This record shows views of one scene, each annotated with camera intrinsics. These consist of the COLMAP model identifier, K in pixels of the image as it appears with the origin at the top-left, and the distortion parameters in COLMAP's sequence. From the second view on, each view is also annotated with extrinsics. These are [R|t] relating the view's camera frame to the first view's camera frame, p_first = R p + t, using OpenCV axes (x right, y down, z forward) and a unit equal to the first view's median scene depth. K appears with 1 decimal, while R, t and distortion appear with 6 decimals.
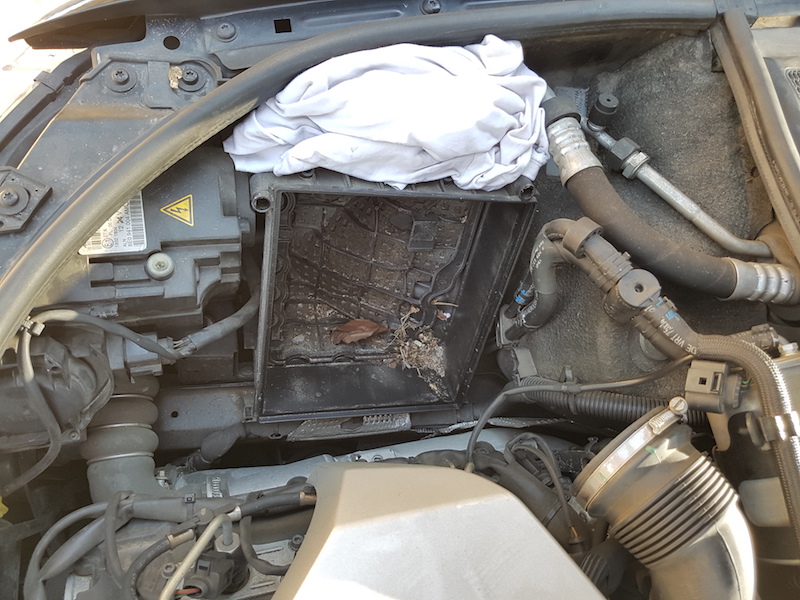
lens RADIAL K [[619.5, 0, 396.7], [0, 619.5, 293.5], [0, 0, 1]] dist [0.006513, -0.044109]
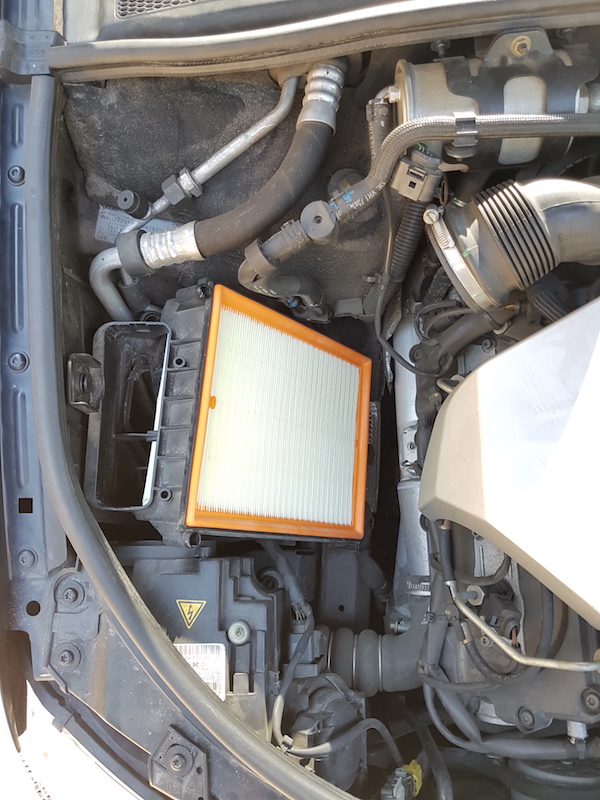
lens RADIAL K [[619.5, 0, 299.9], [0, 619.5, 395.8], [0, 0, 1]] dist [0.006513, -0.044109]
pose [[0.136988, -0.987986, -0.071542, 0.147525], [0.977895, 0.123364, 0.168825, -0.180095], [-0.157971, -0.093088, 0.983046, -0.105175]]
